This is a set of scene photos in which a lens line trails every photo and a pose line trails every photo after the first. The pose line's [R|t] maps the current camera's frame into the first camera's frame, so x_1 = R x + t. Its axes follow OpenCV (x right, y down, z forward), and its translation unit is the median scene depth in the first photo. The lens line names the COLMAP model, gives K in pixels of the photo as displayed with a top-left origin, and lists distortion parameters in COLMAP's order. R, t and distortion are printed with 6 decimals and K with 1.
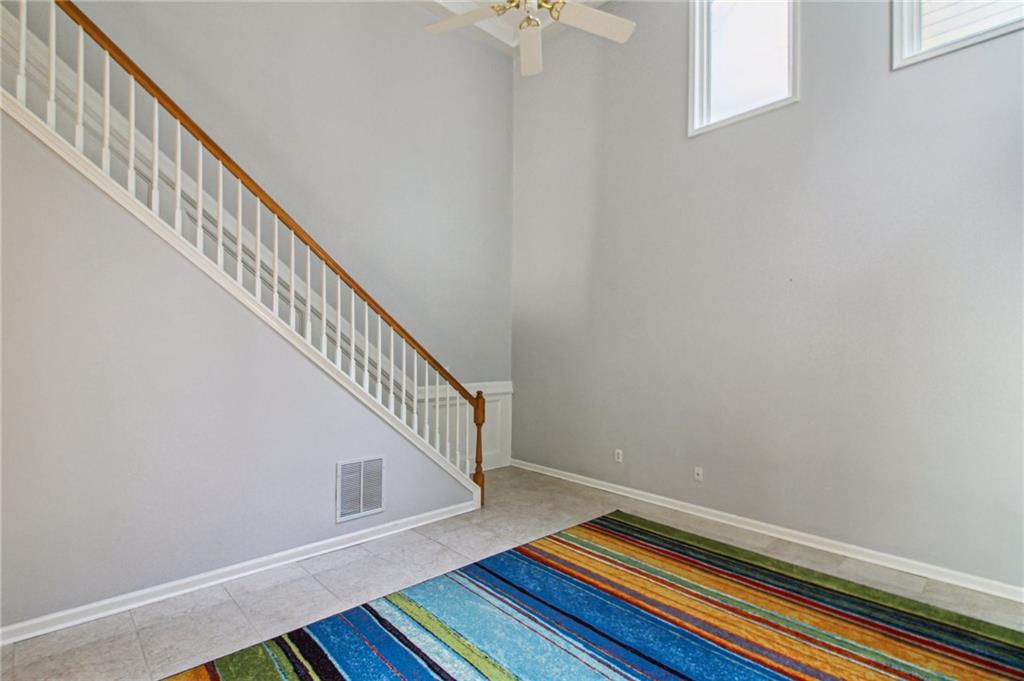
lens RADIAL K [[475.6, 0, 514.8], [0, 475.6, 339.4], [0, 0, 1]] dist [0.014443, -0.004384]
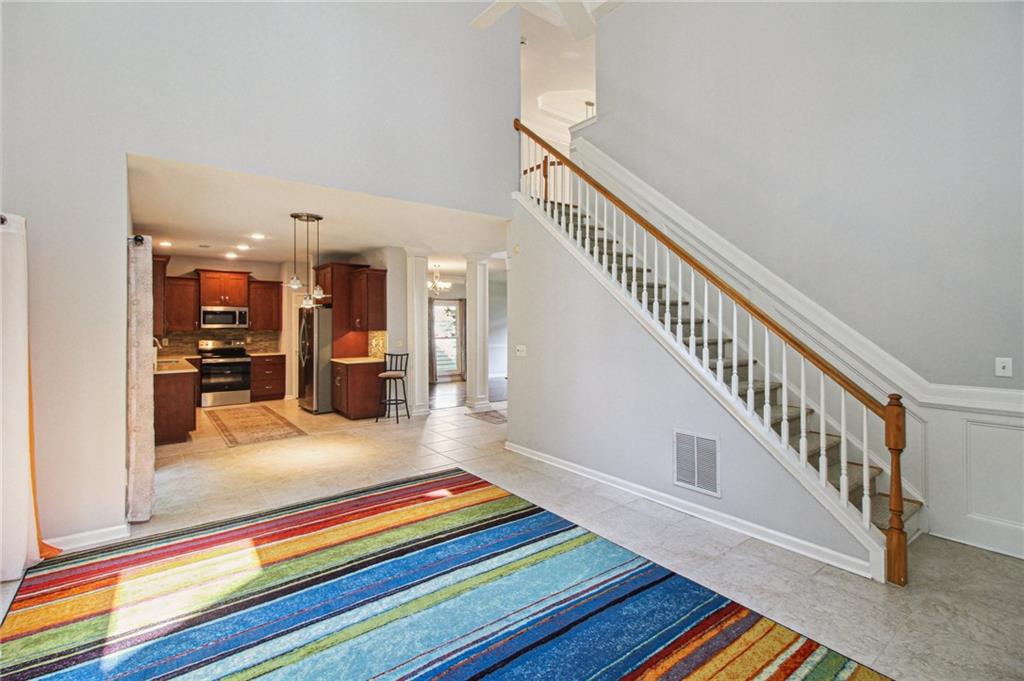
lens RADIAL K [[475.6, 0, 521.4], [0, 475.6, 325.3], [0, 0, 1]] dist [0.014443, -0.004384]
pose [[-0.082098, -0.002261, -0.996622, 0.788407], [0.015437, 0.999875, -0.003540, 0.021638], [0.996505, -0.015676, -0.082052, 0.794635]]
